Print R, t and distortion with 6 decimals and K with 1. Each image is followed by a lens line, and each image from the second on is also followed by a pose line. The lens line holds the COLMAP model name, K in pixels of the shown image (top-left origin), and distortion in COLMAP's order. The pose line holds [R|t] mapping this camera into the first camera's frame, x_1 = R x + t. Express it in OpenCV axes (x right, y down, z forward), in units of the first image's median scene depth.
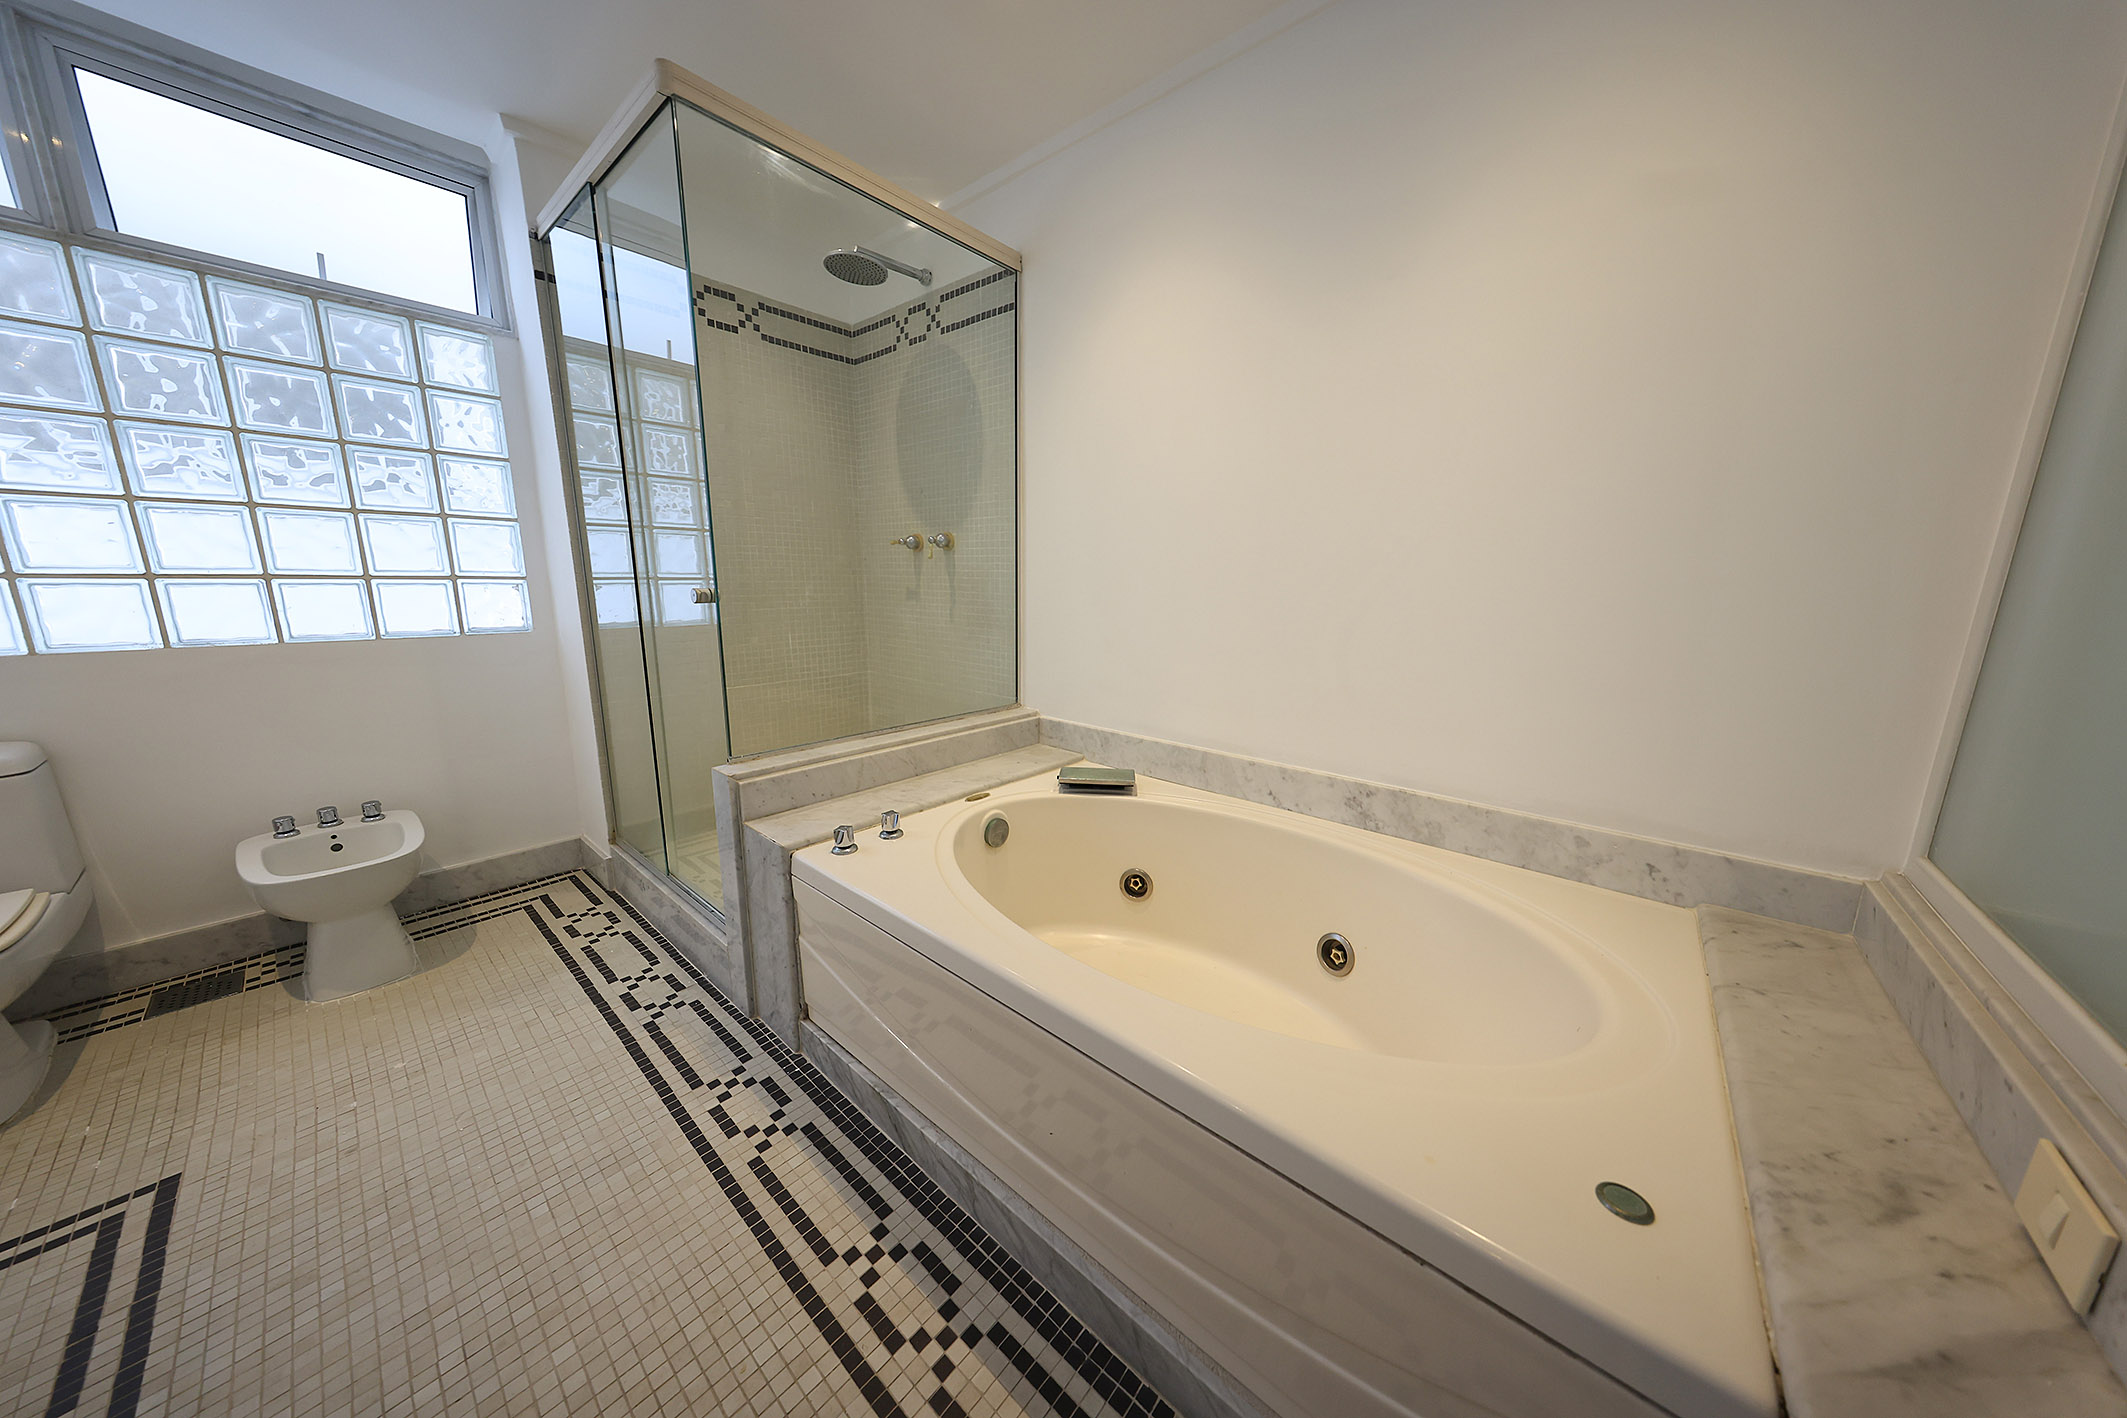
lens RADIAL K [[663.8, 0, 1075.8], [0, 663.8, 705.4], [0, 0, 1]] dist [0.001950, -0.000290]
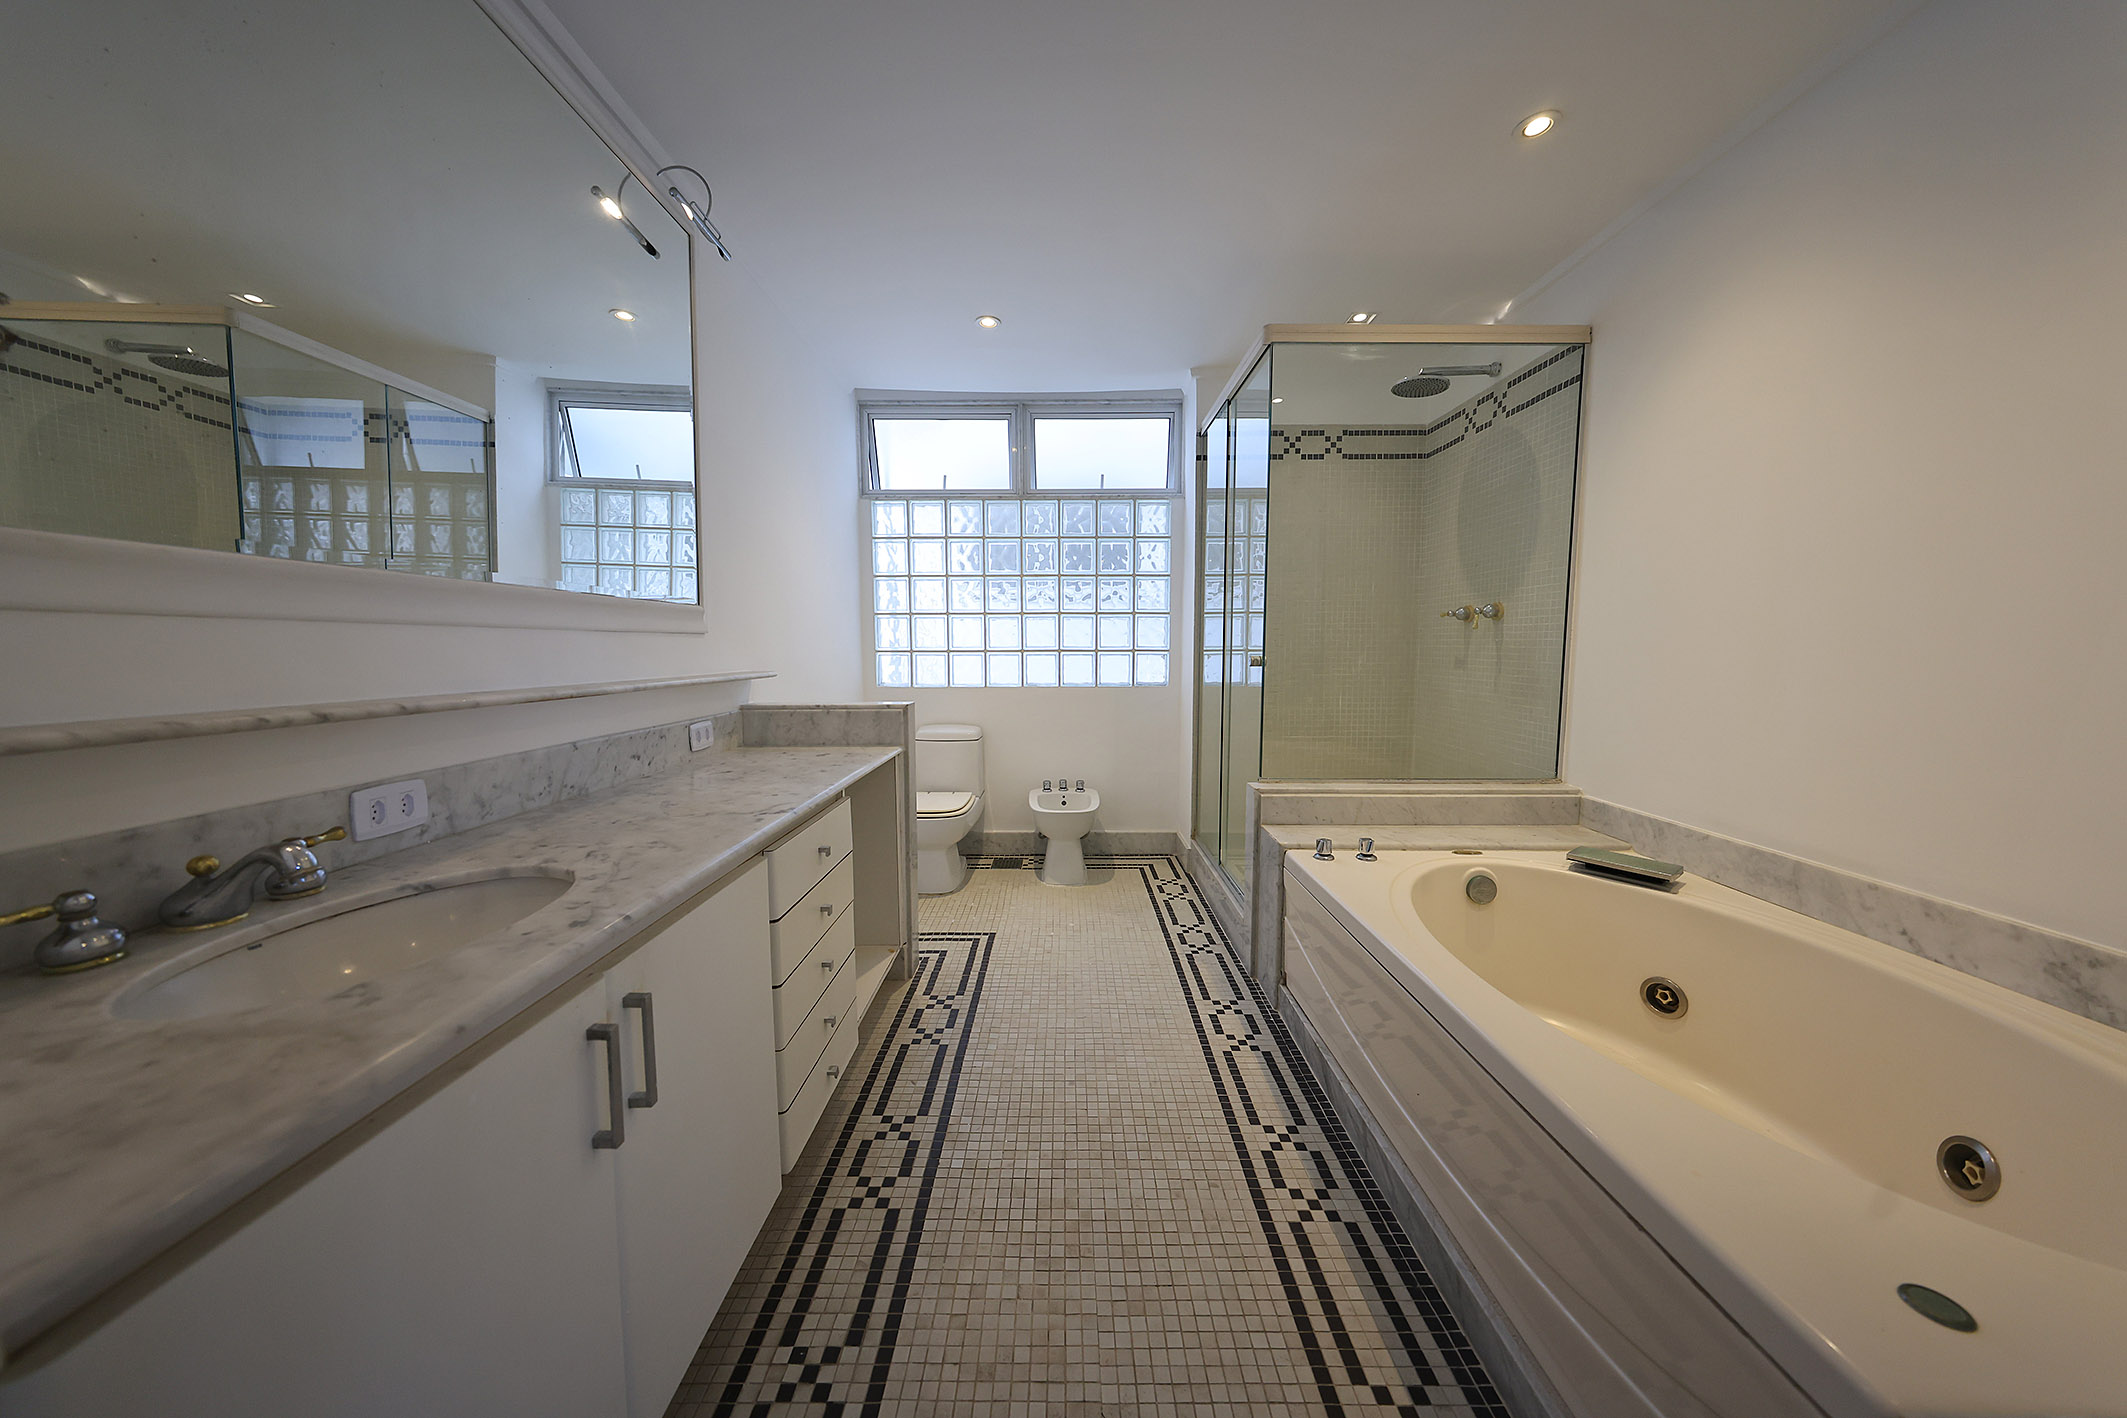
lens RADIAL K [[663.8, 0, 1066.3], [0, 663.8, 709.7], [0, 0, 1]] dist [0.001950, -0.000290]
pose [[0.654422, 0.059915, -0.753752, 0.199701], [-0.134915, 0.990111, -0.038433, 0.037126], [0.743996, 0.126844, 0.656034, -0.177399]]
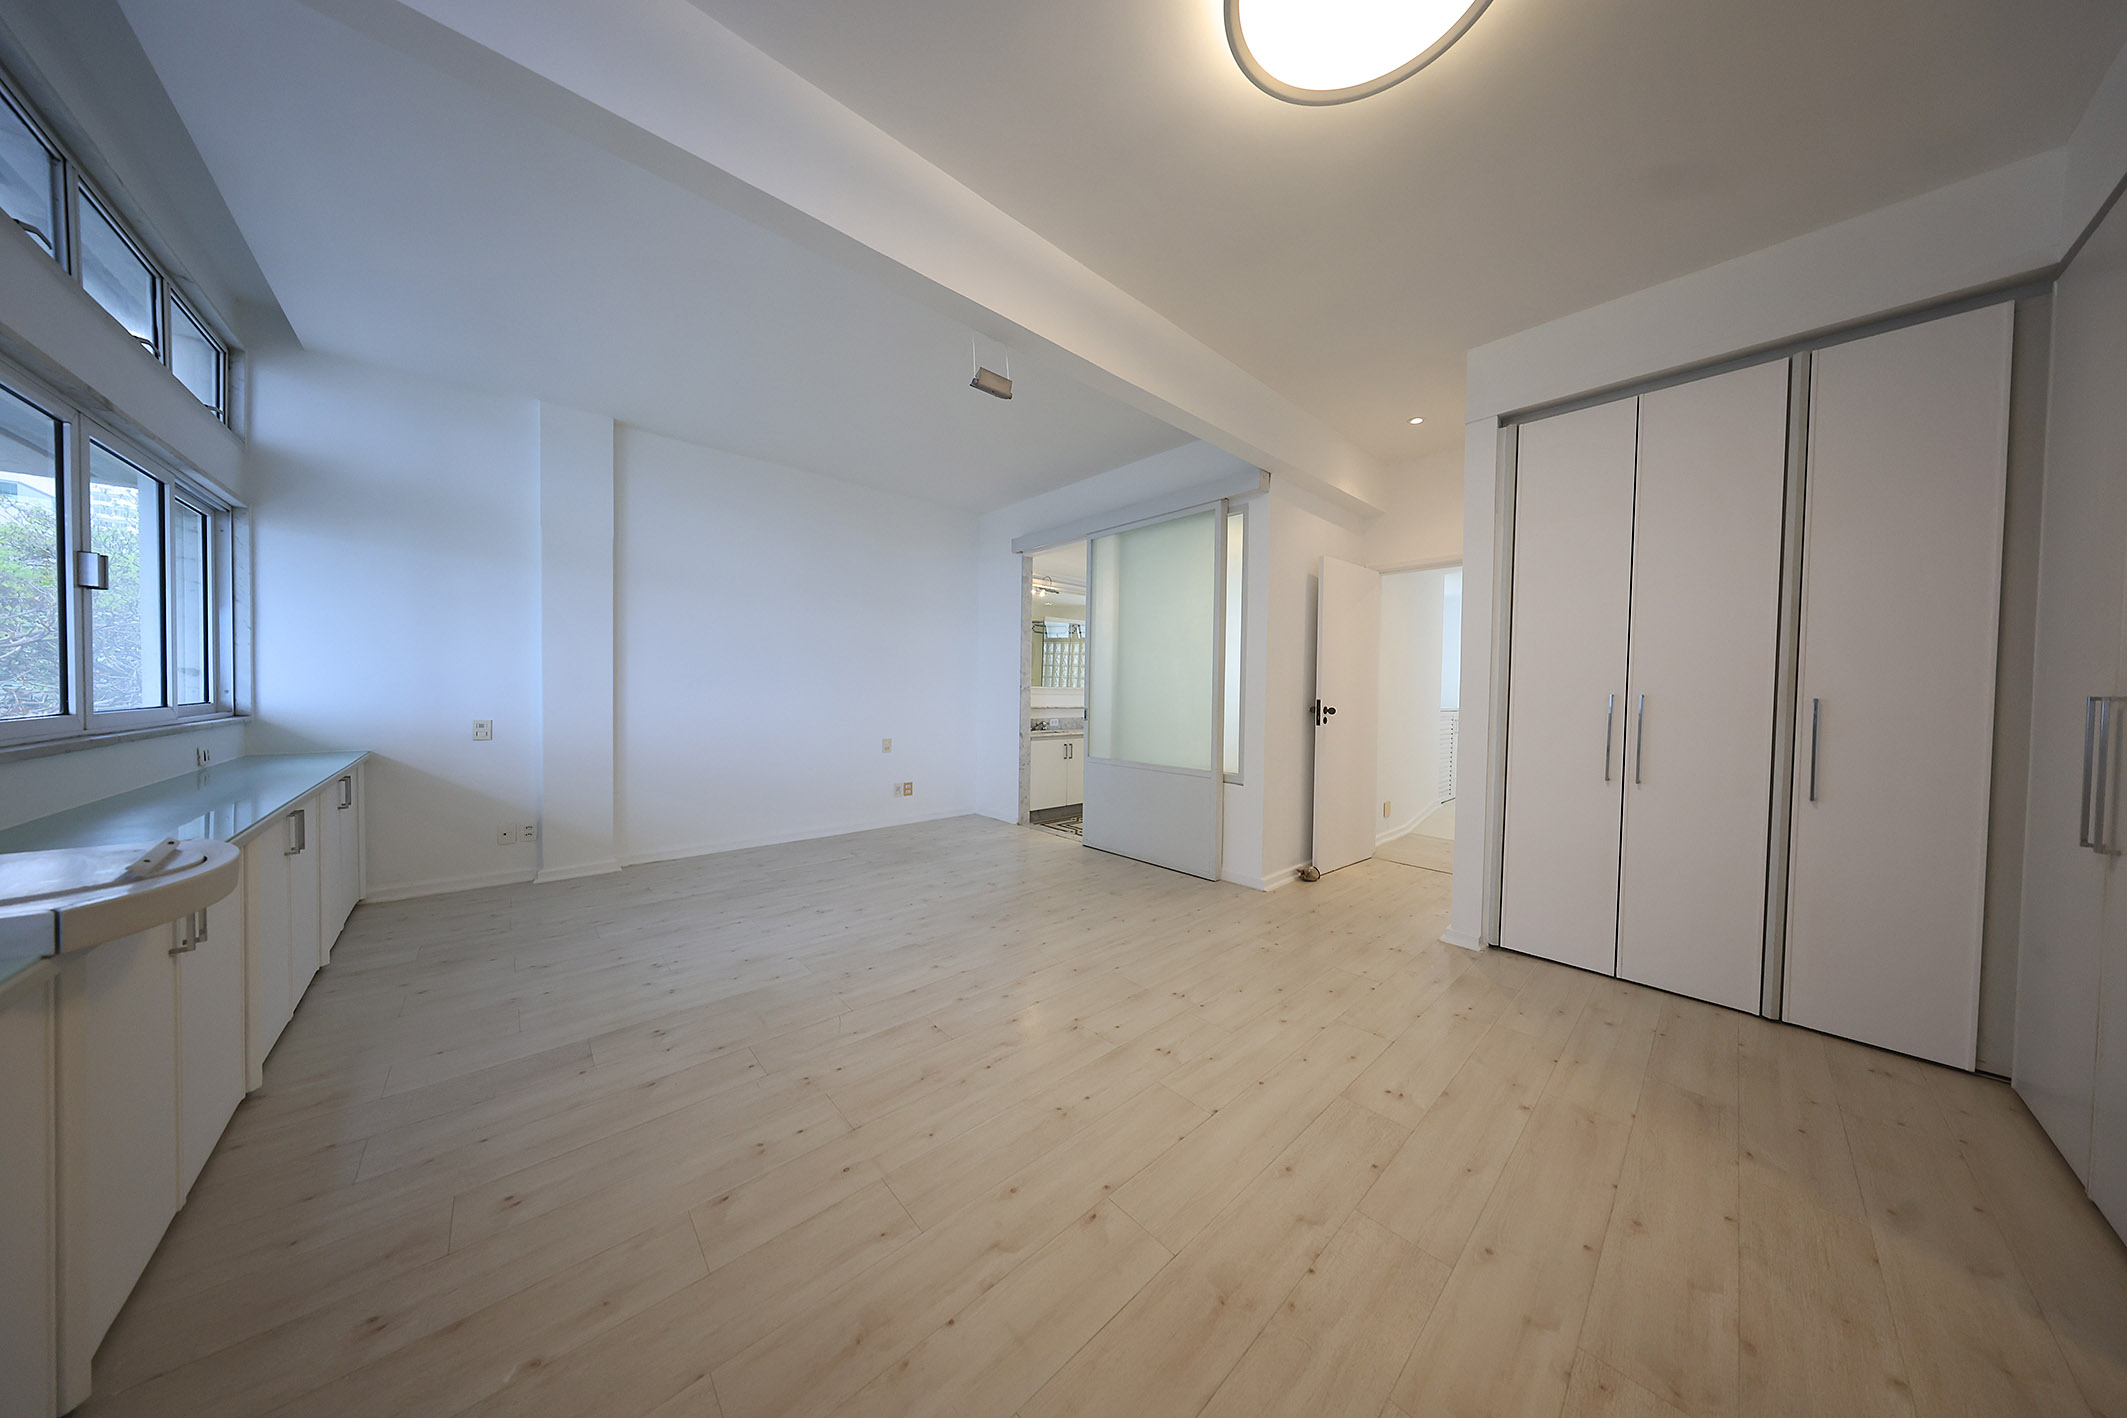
lens RADIAL K [[614.0, 0, 1065.6], [0, 614.0, 707.1], [0, 0, 1]] dist [0.000274, -0.000128]
pose [[-0.121633, 0.012078, -0.992502, 2.765953], [-0.206775, 0.977680, 0.037238, -0.047079], [0.970798, 0.209754, -0.116420, 0.217039]]
